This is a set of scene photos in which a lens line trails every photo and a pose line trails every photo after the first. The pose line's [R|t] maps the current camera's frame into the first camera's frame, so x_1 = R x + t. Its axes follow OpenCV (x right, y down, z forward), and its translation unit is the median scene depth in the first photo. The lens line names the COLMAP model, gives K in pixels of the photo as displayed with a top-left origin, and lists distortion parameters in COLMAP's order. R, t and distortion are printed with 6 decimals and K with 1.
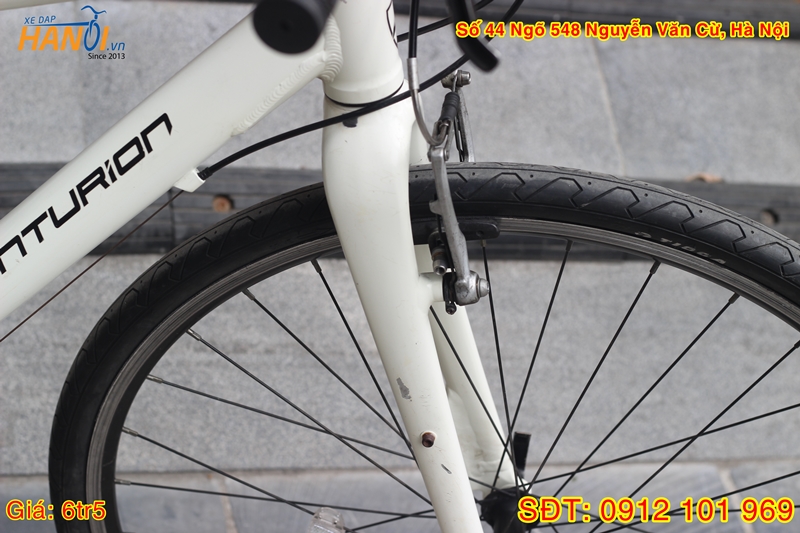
lens RADIAL K [[1939.8, 0, 400.0], [0, 1939.8, 266.5], [0, 0, 1]] dist [-0.079693, -0.349958]
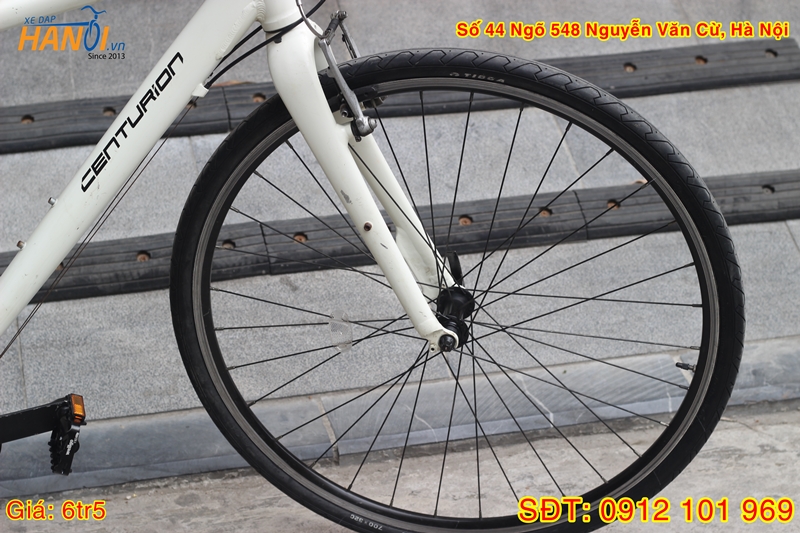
lens RADIAL K [[1939.8, 0, 400.0], [0, 1939.8, 266.5], [0, 0, 1]] dist [-0.079693, -0.349958]
pose [[0.972400, -0.198336, -0.122886, 0.269321], [0.166068, 0.958296, -0.232573, 0.575937], [0.163889, 0.205746, 0.964784, -0.707658]]
